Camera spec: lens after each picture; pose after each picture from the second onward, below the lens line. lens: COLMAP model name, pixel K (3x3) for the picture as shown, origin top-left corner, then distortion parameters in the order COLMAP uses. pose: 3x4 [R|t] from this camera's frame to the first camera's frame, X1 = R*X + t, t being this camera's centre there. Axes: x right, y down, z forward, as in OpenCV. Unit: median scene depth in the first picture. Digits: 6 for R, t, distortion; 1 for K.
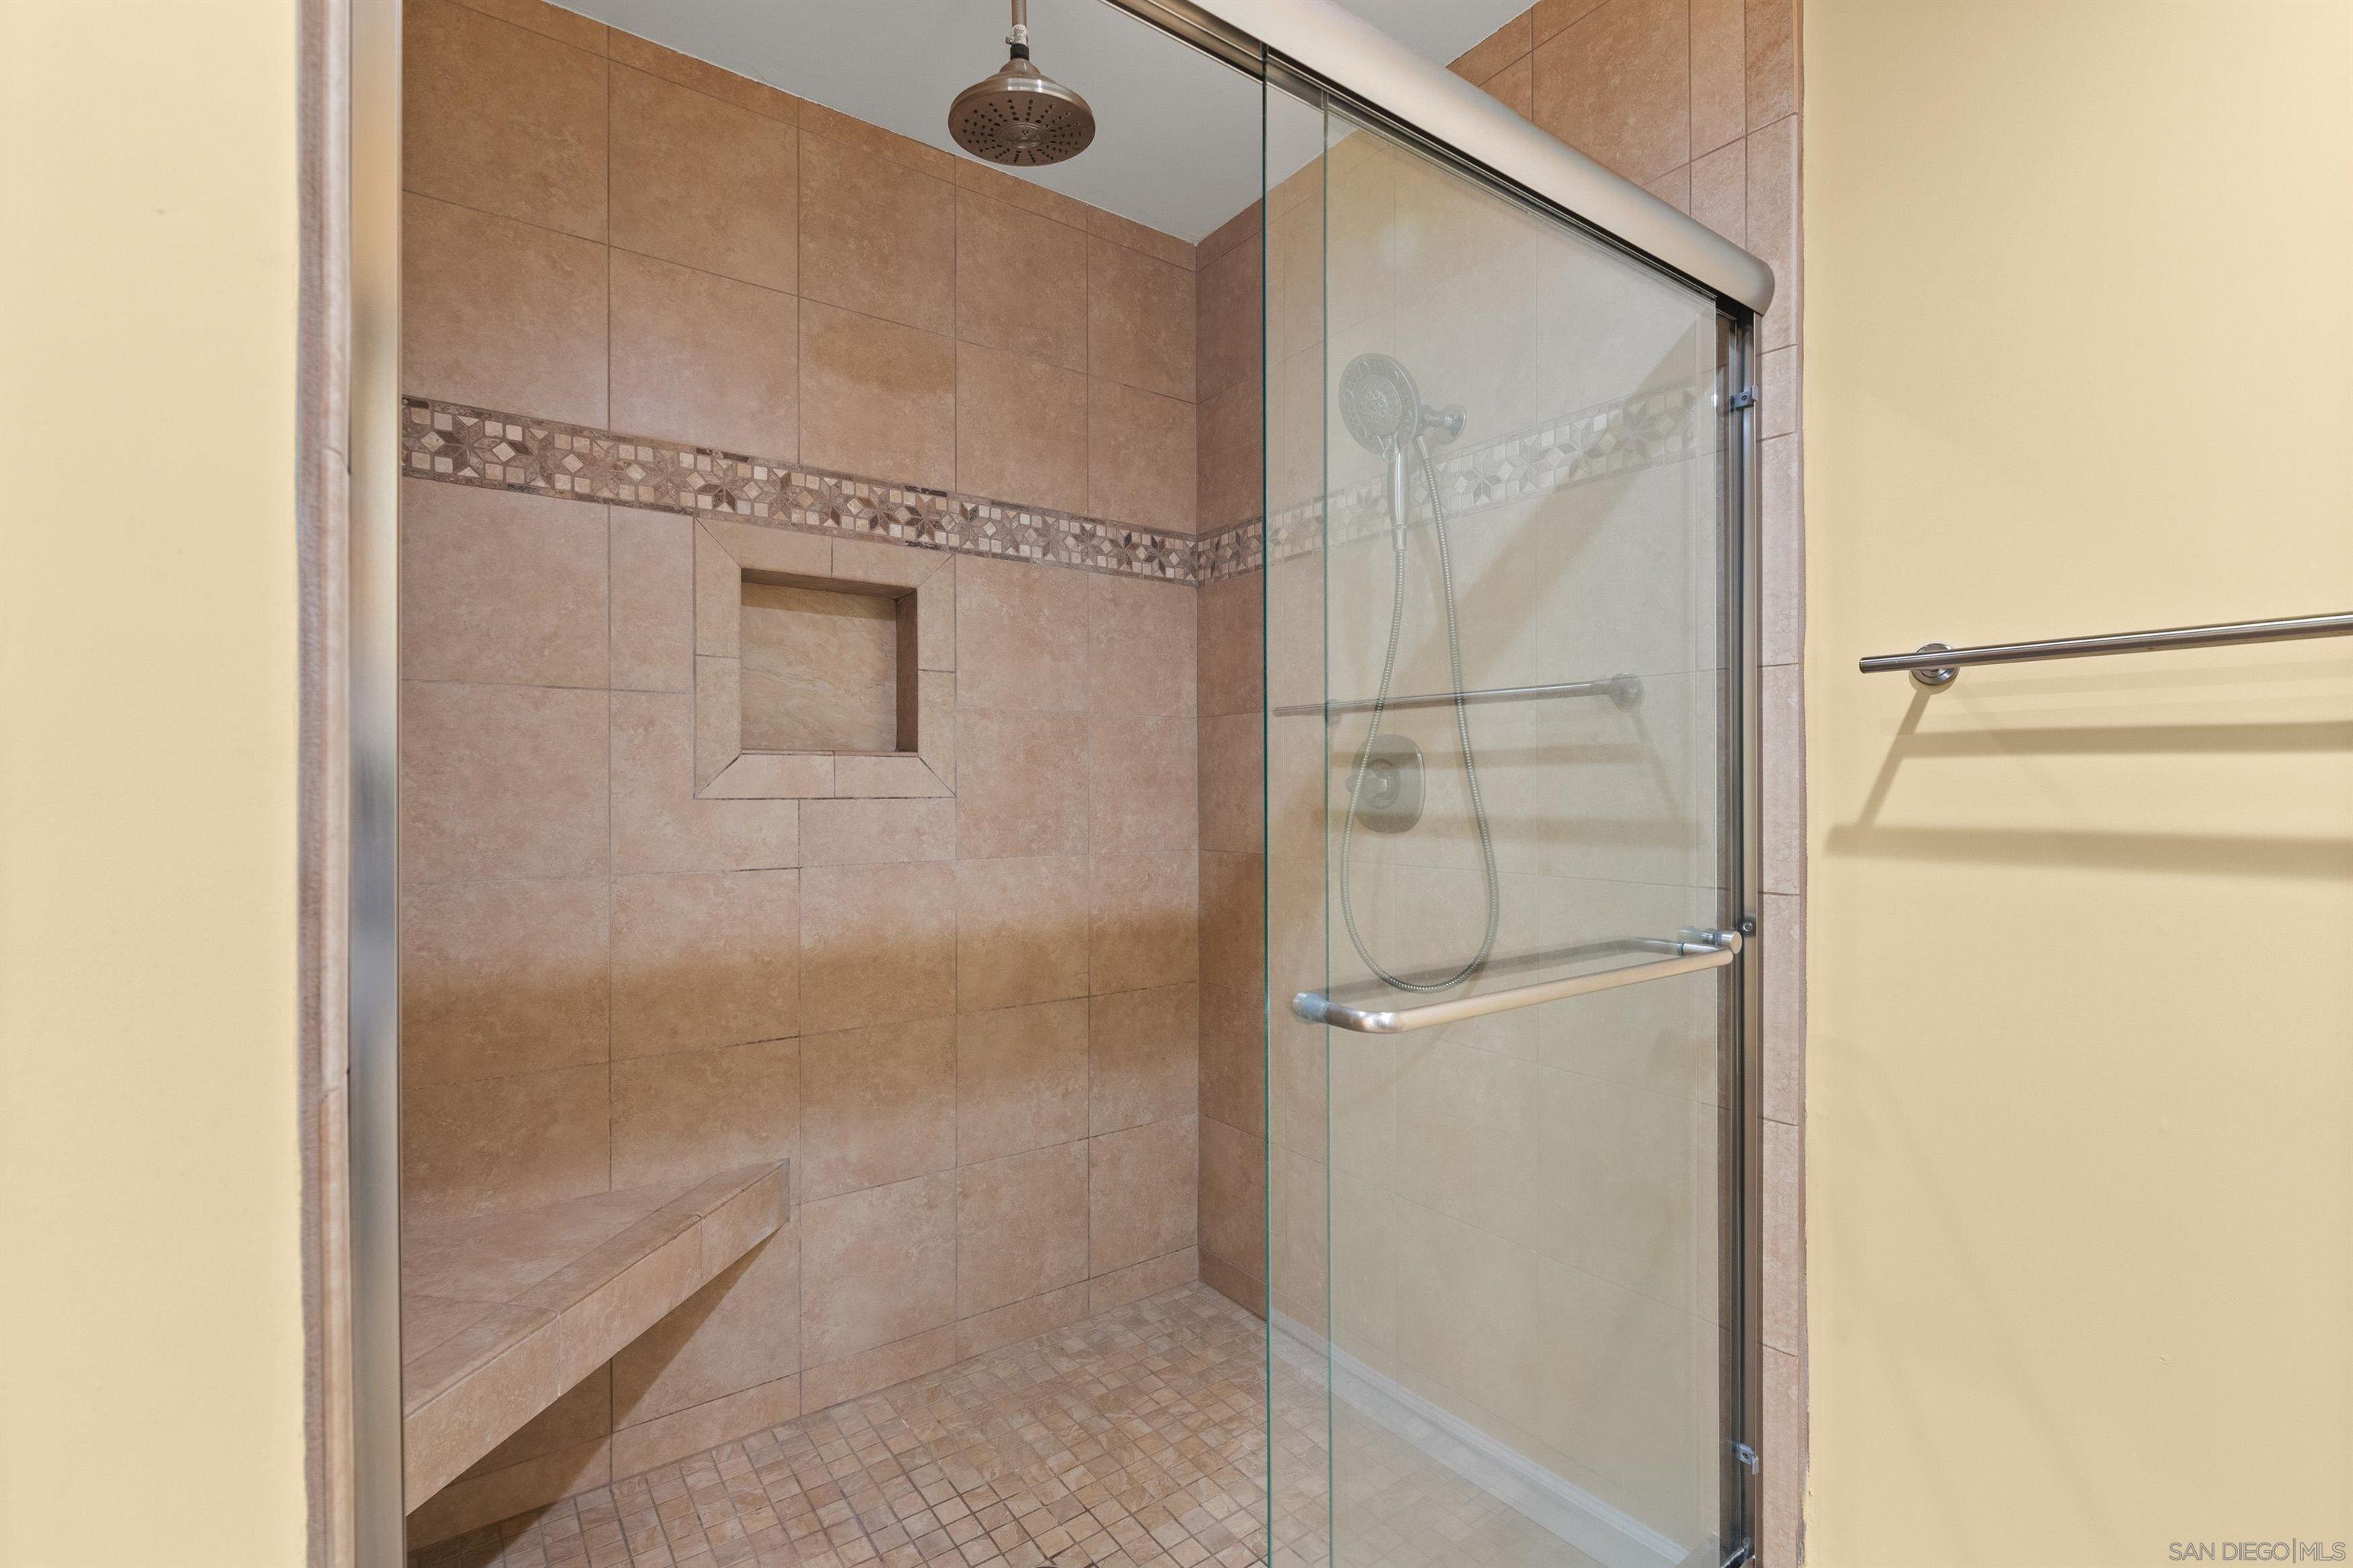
lens RADIAL K [[1080.2, 0, 1180.0], [0, 1080.2, 791.7], [0, 0, 1]] dist [-0.001692, -0.000142]
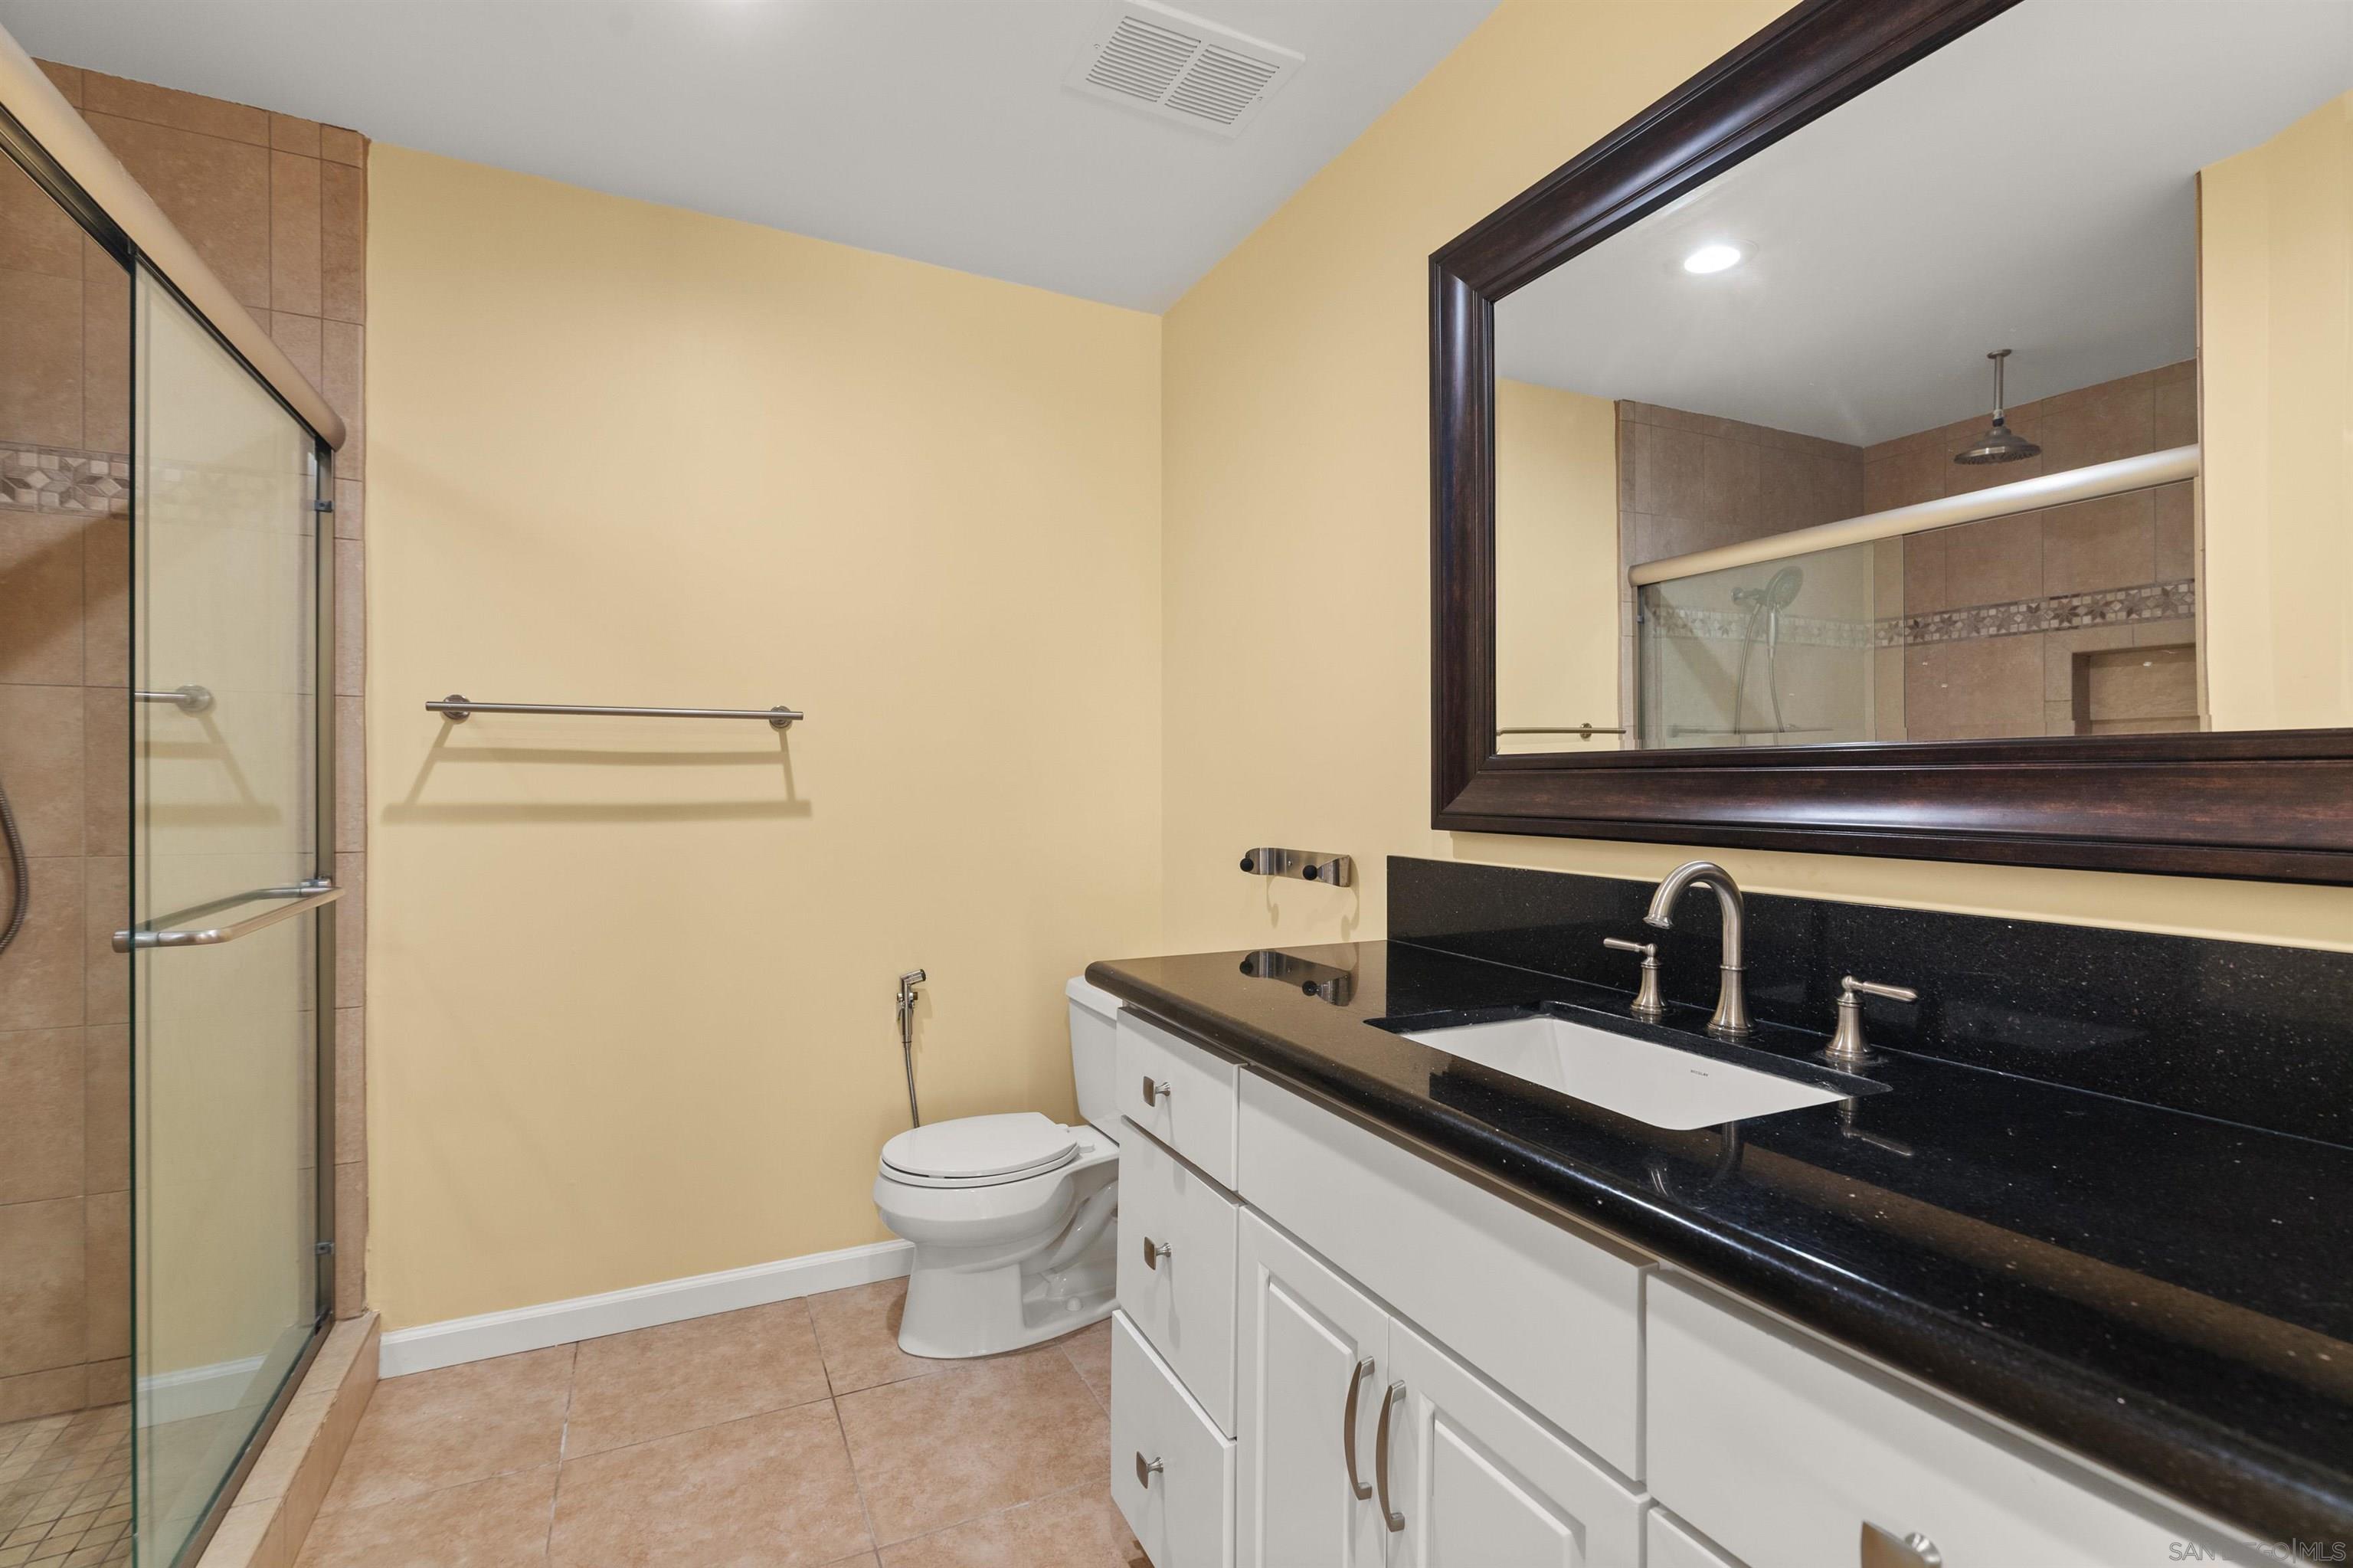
lens RADIAL K [[1064.9, 0, 1184.9], [0, 1064.9, 777.6], [0, 0, 1]] dist [0.000304, -0.000102]
pose [[0.184649, 0.009715, 0.982757, -0.669028], [-0.000656, 0.999952, -0.009762, 0.006969], [-0.982804, 0.001158, 0.184646, -0.389978]]
